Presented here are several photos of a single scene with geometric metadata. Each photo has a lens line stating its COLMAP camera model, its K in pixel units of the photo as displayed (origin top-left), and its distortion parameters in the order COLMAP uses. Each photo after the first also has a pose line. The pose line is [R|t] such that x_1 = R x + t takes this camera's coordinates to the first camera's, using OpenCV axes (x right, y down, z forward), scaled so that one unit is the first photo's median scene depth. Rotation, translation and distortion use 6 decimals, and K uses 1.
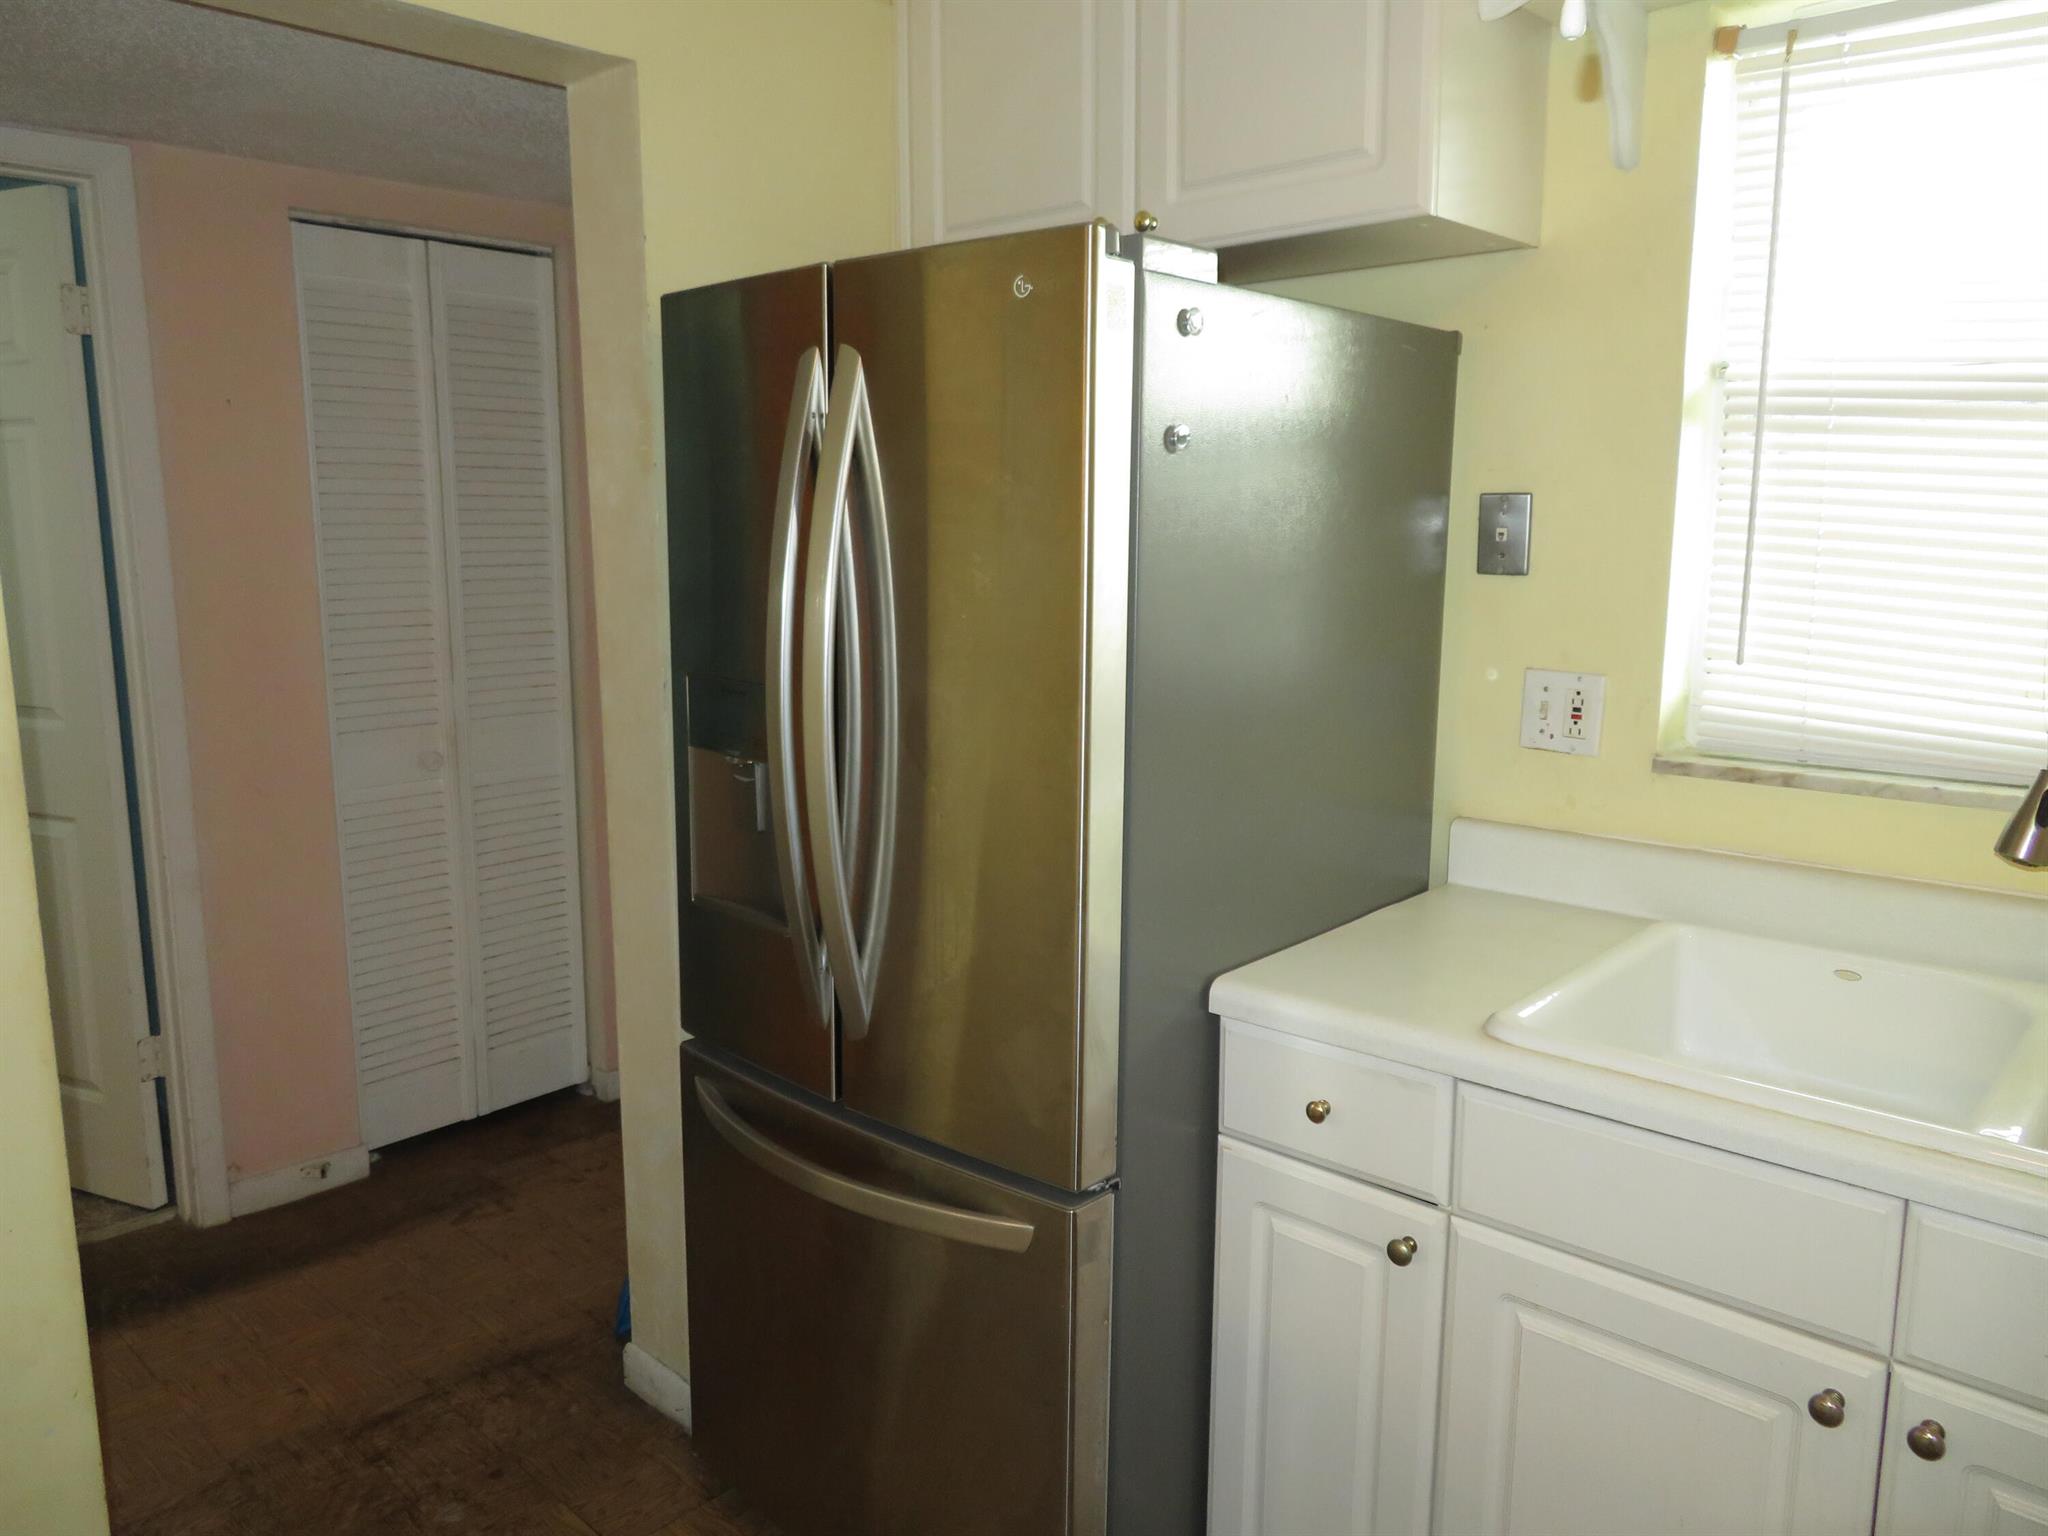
lens RADIAL K [[1457.9, 0, 1015.0], [0, 1457.9, 764.4], [0, 0, 1]] dist [-0.015993, 0.004414]
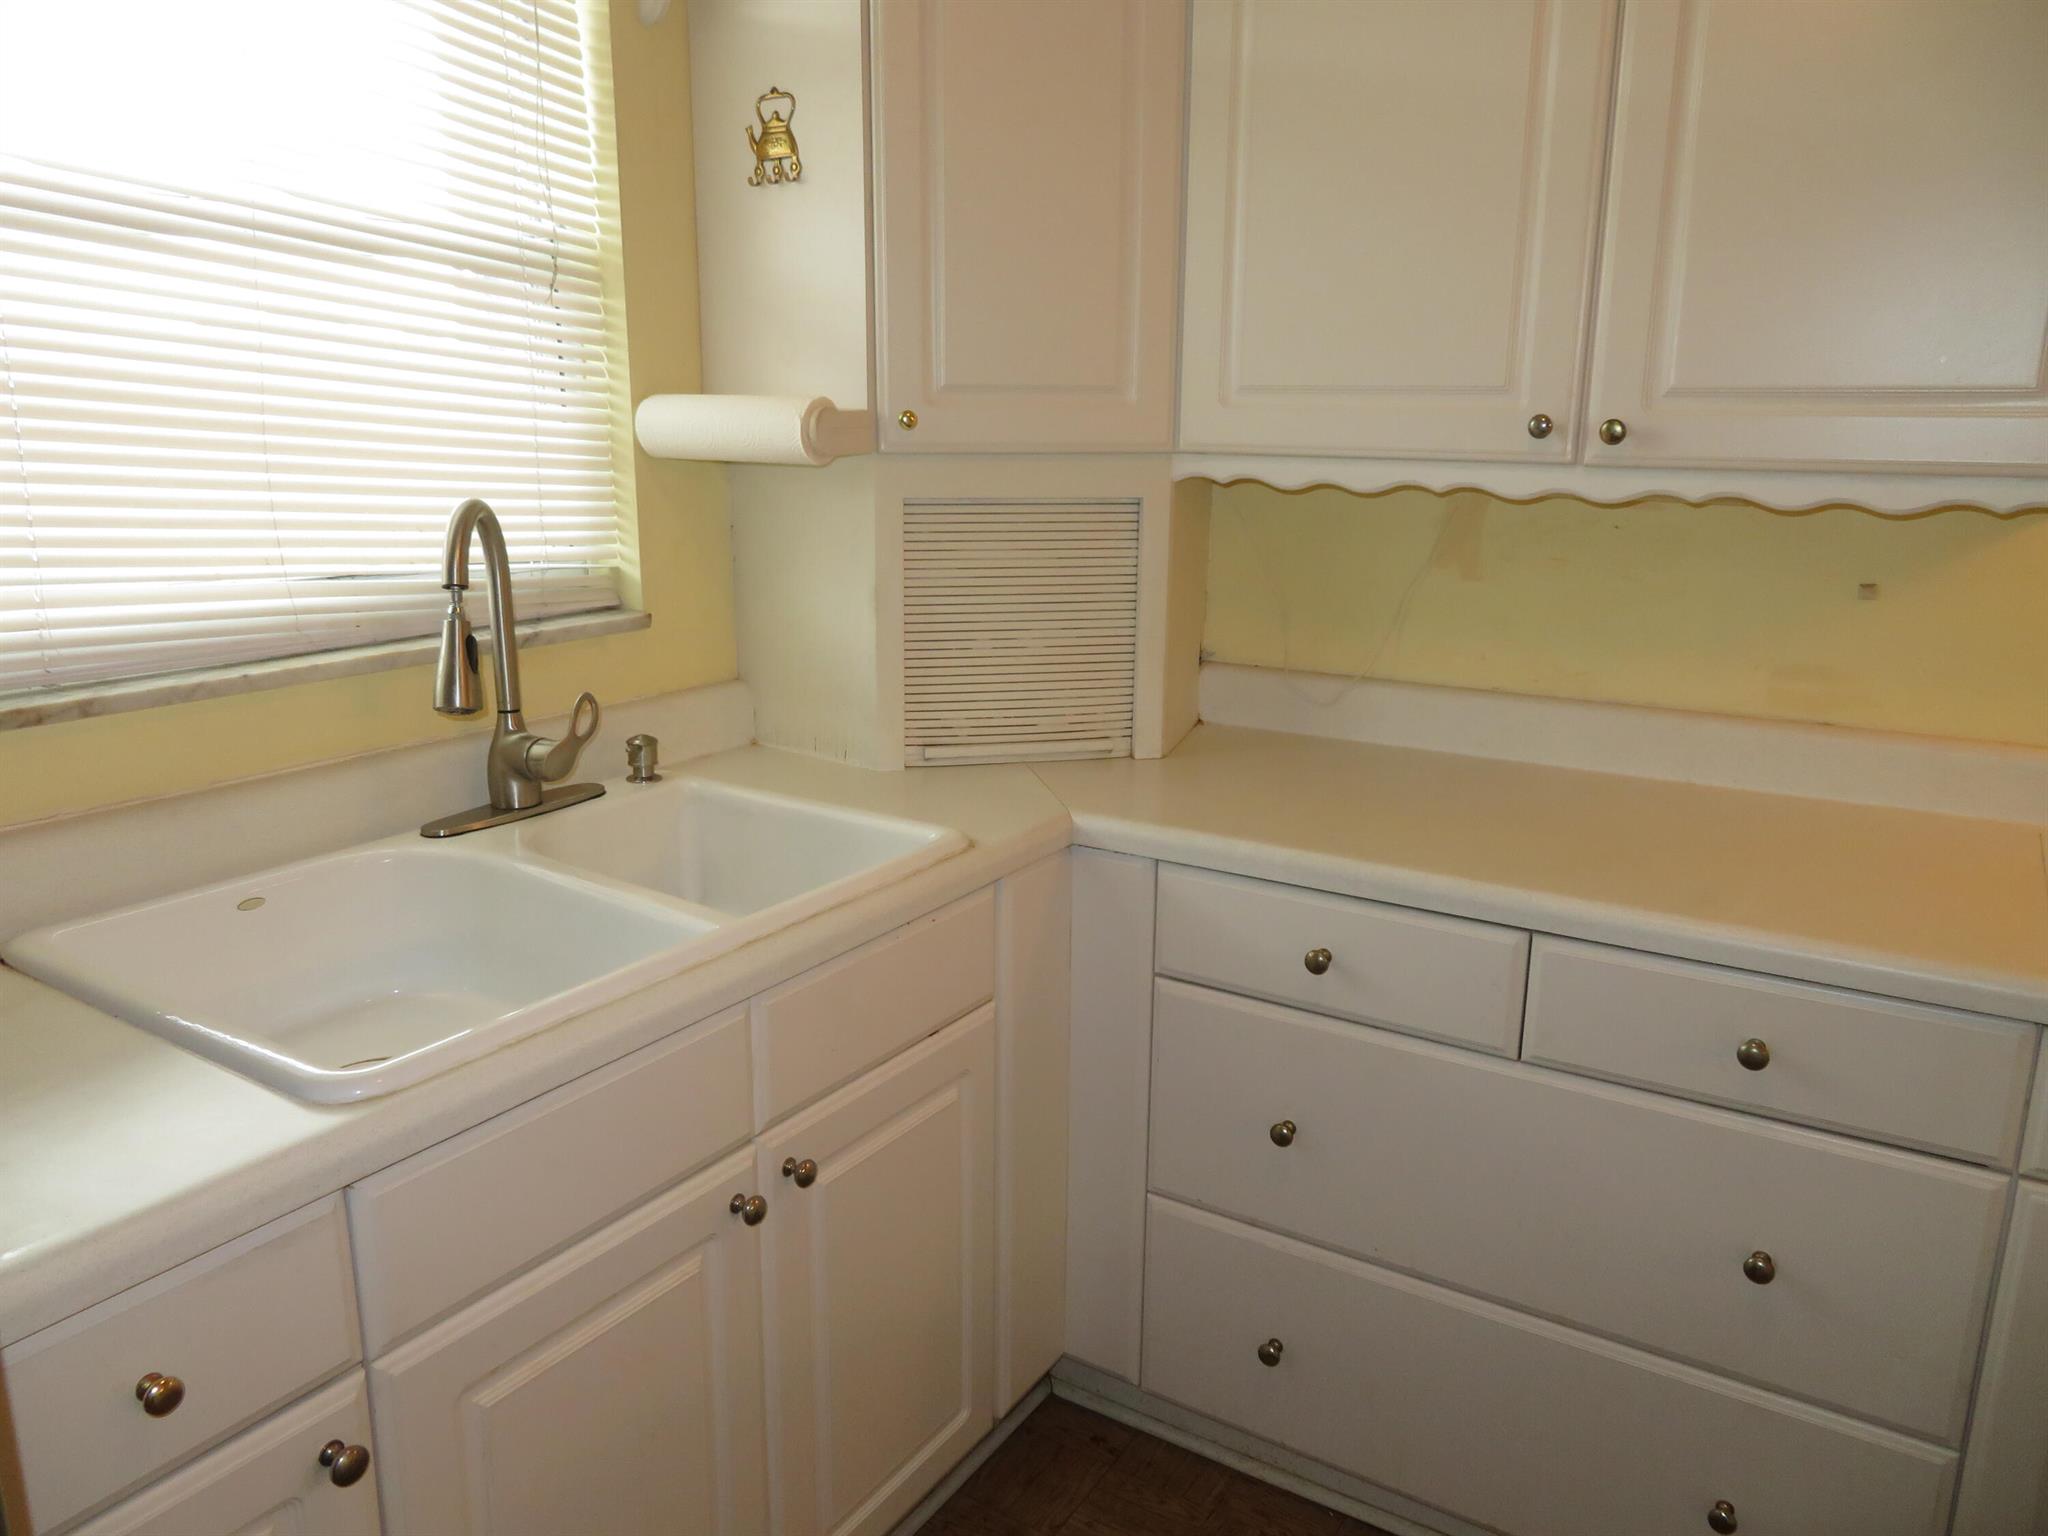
lens RADIAL K [[1457.9, 0, 1015.0], [0, 1457.9, 764.4], [0, 0, 1]] dist [-0.015993, 0.004414]
pose [[-0.166713, -0.229955, 0.958816, -0.352385], [0.155107, 0.954201, 0.255817, -0.095966], [-0.973729, 0.191367, -0.123410, 0.719098]]
